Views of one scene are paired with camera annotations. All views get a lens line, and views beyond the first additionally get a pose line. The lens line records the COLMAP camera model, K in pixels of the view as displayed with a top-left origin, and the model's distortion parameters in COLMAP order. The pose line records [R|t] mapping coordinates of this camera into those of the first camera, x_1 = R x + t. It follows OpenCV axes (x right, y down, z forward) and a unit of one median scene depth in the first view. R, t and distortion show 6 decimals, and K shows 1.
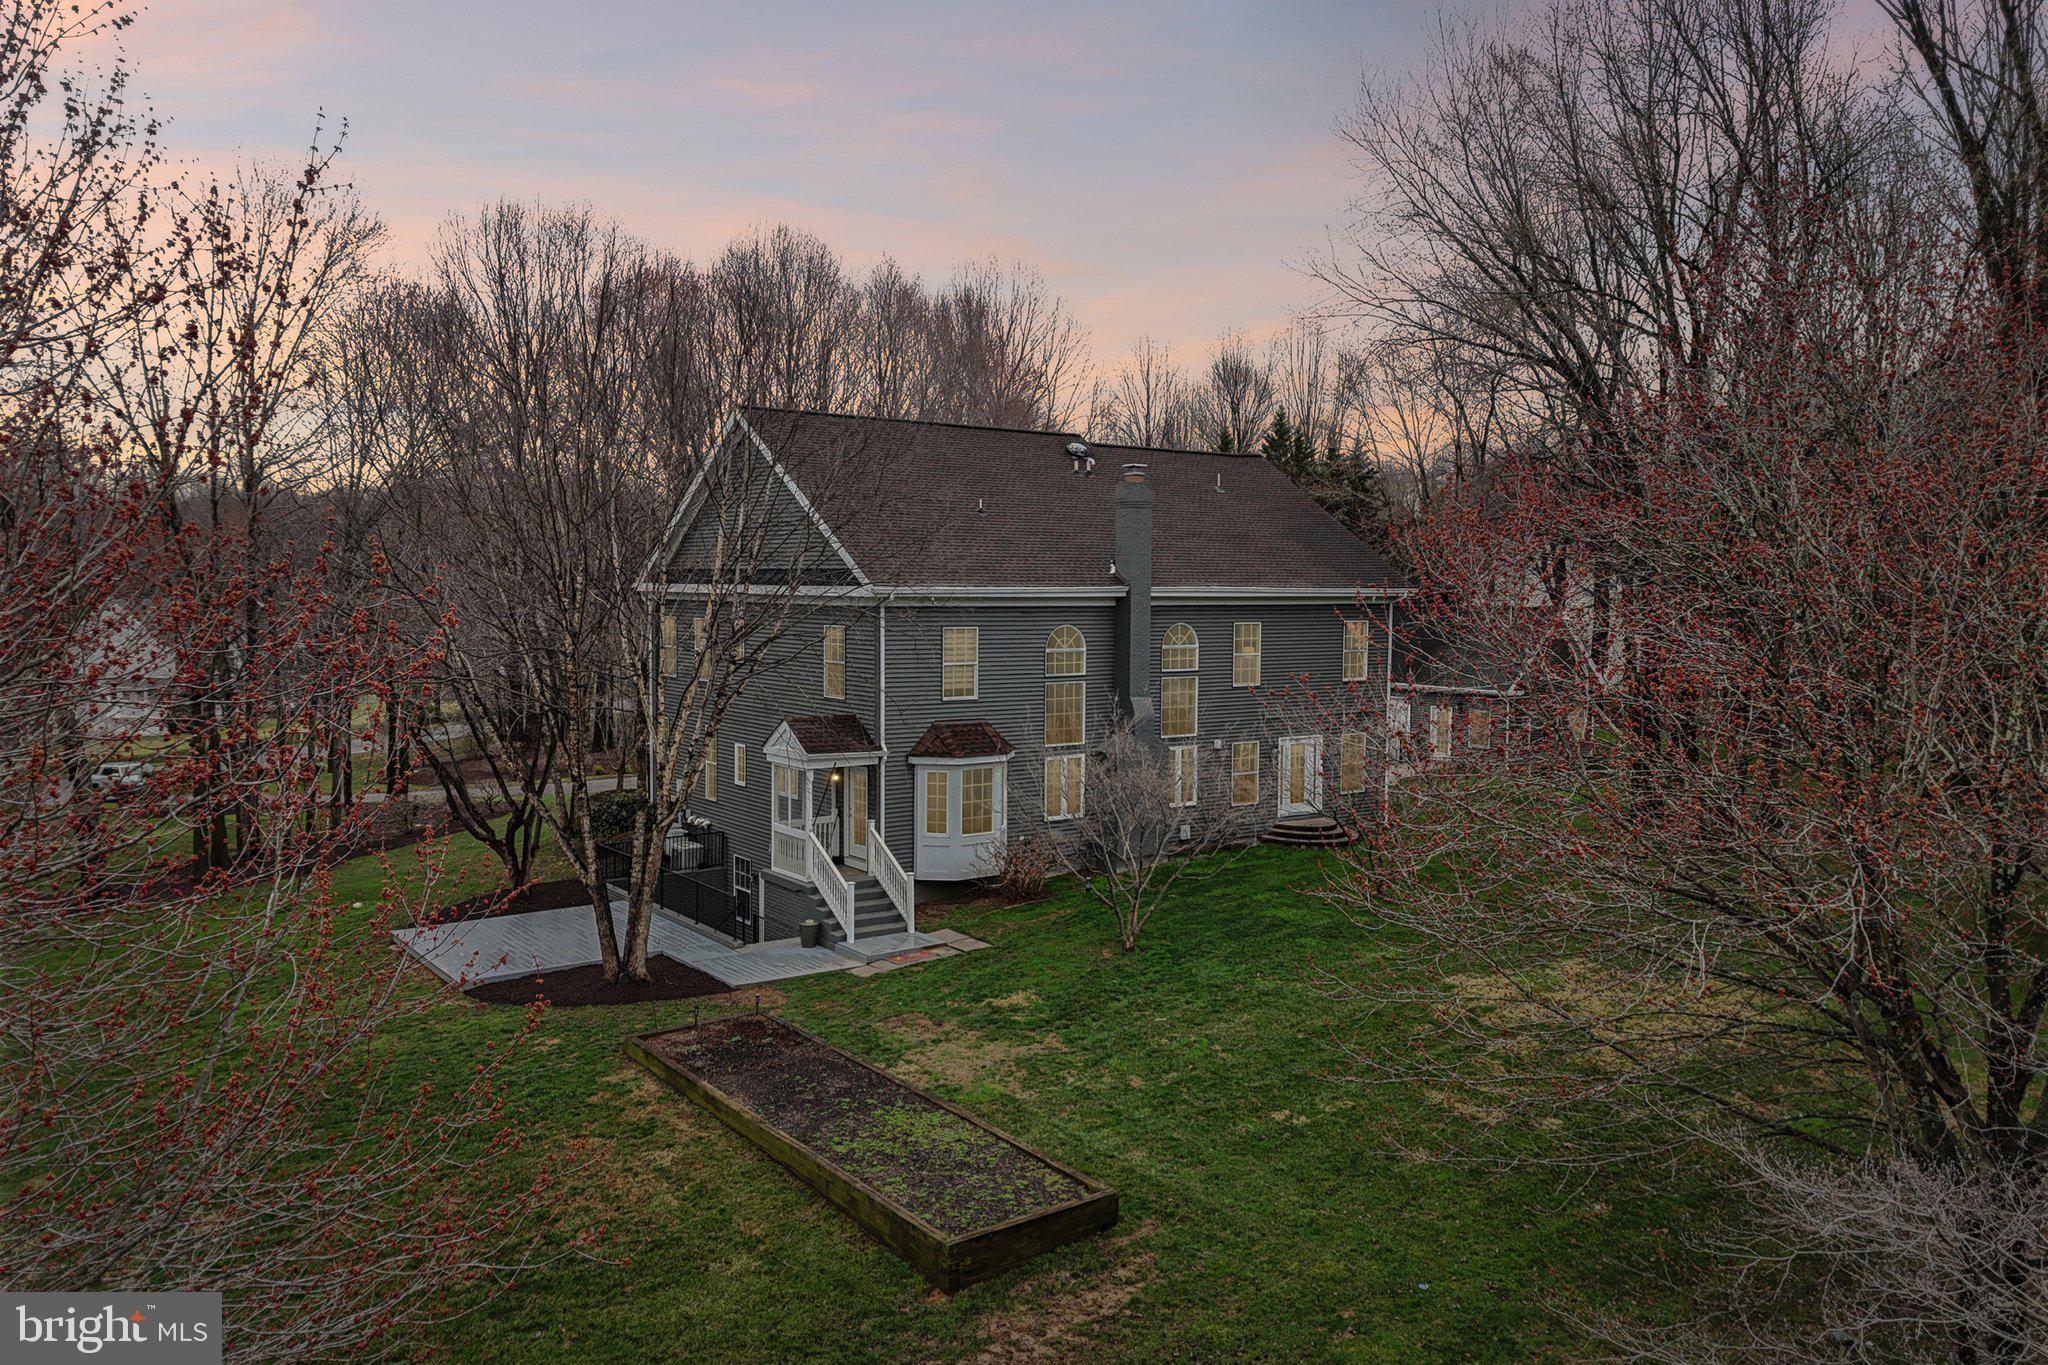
lens RADIAL K [[1495.8, 0, 1024.0], [0, 1495.8, 682.5], [0, 0, 1]] dist [0.085294, -0.092483]
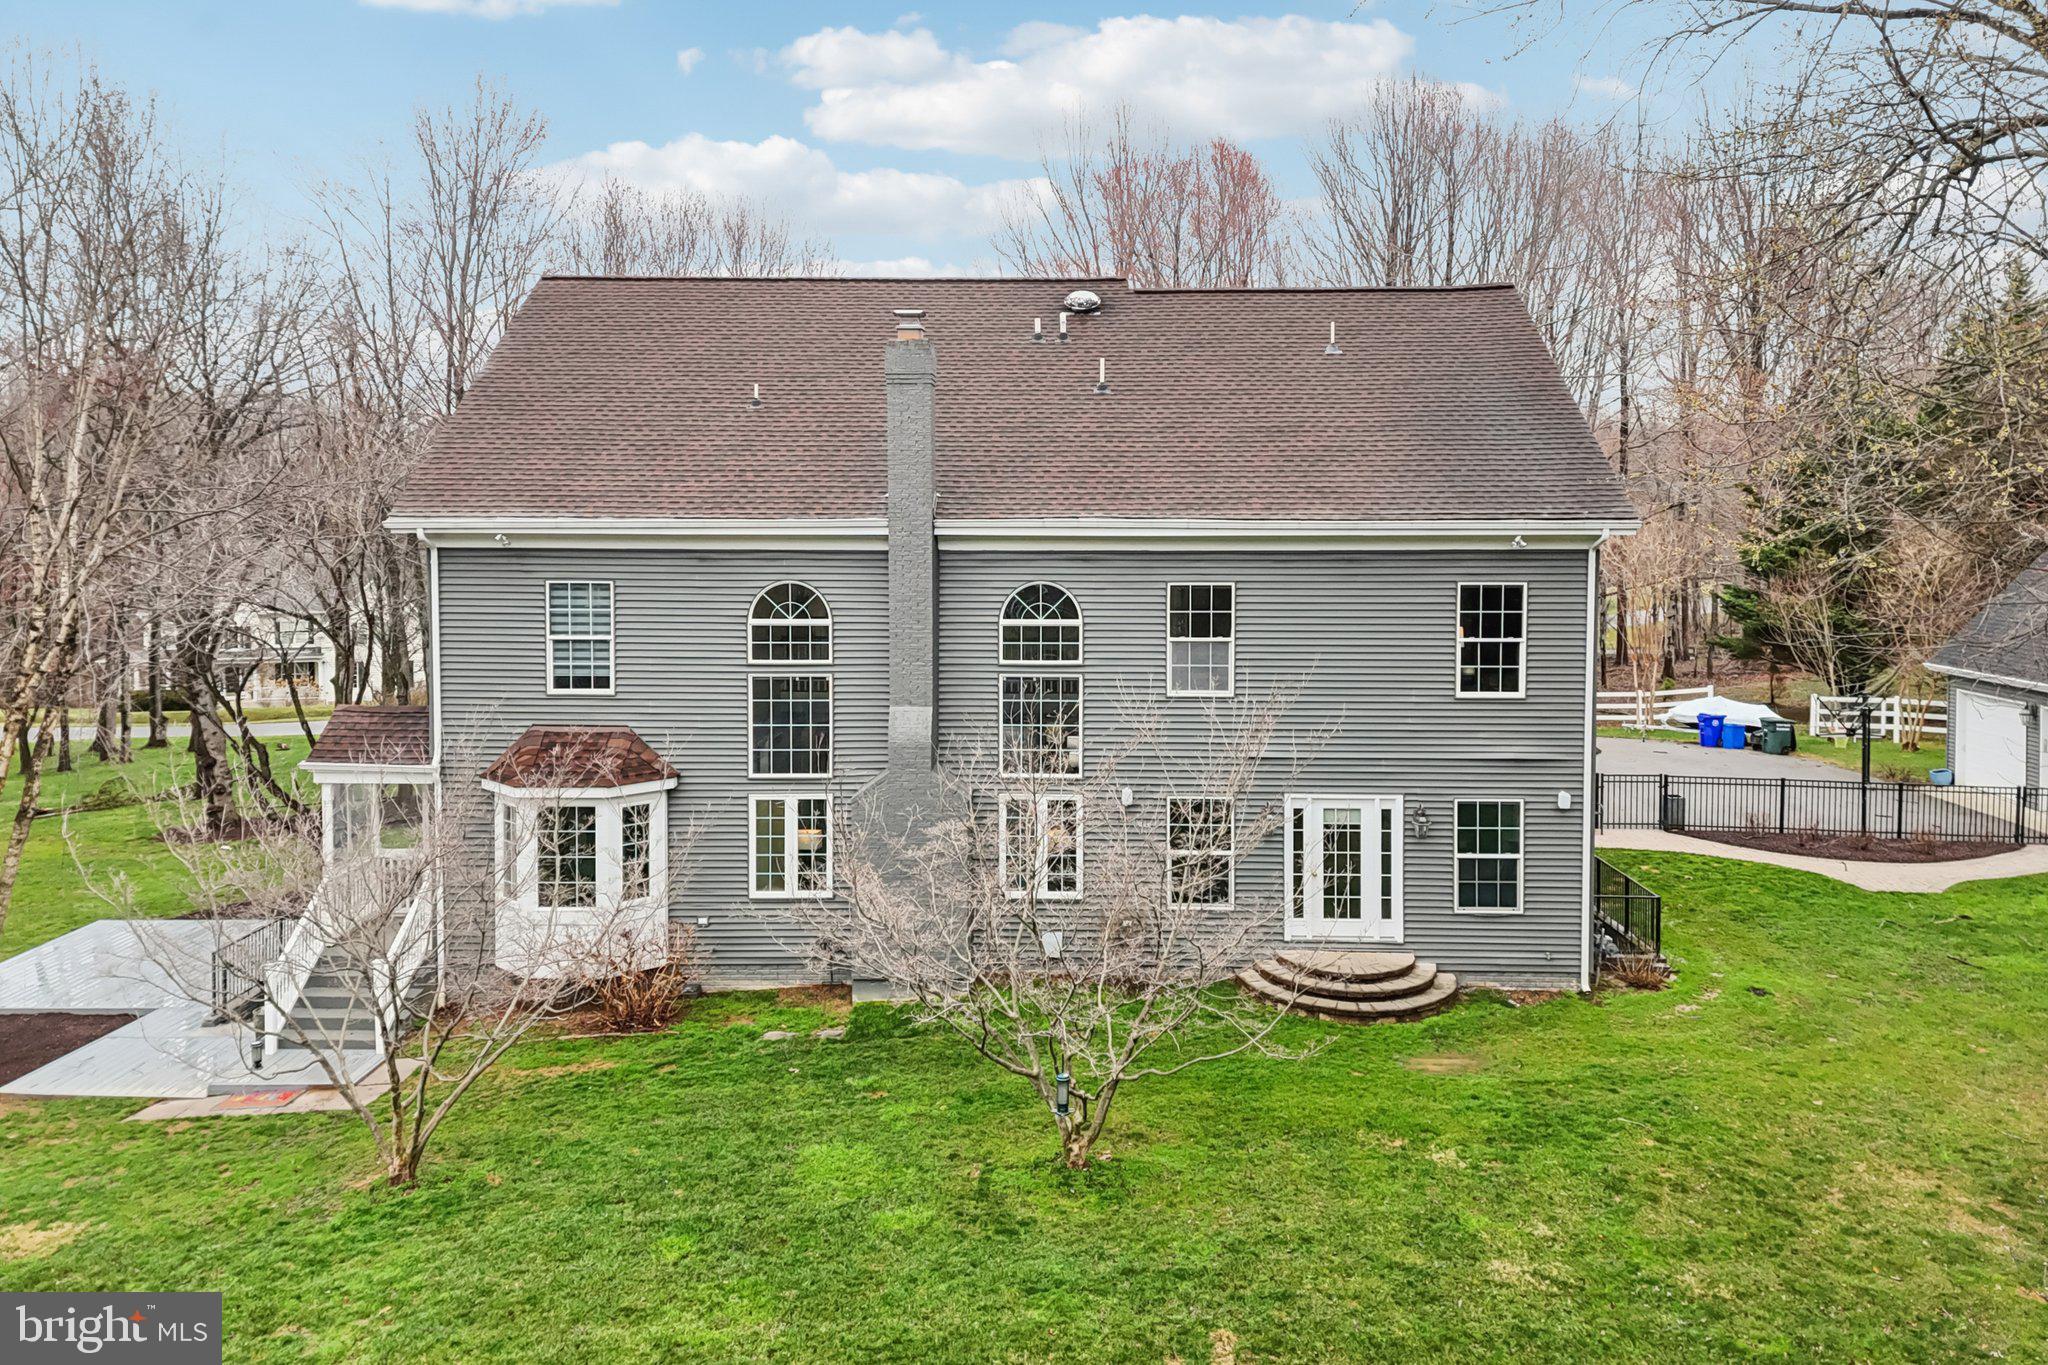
lens RADIAL K [[1495.8, 0, 1024.0], [0, 1495.8, 682.5], [0, 0, 1]] dist [0.085294, -0.092483]
pose [[0.803474, 0.059895, -0.592320, 0.569573], [-0.035088, 0.997961, 0.053317, -0.041406], [0.594305, -0.022056, 0.803937, 0.685188]]
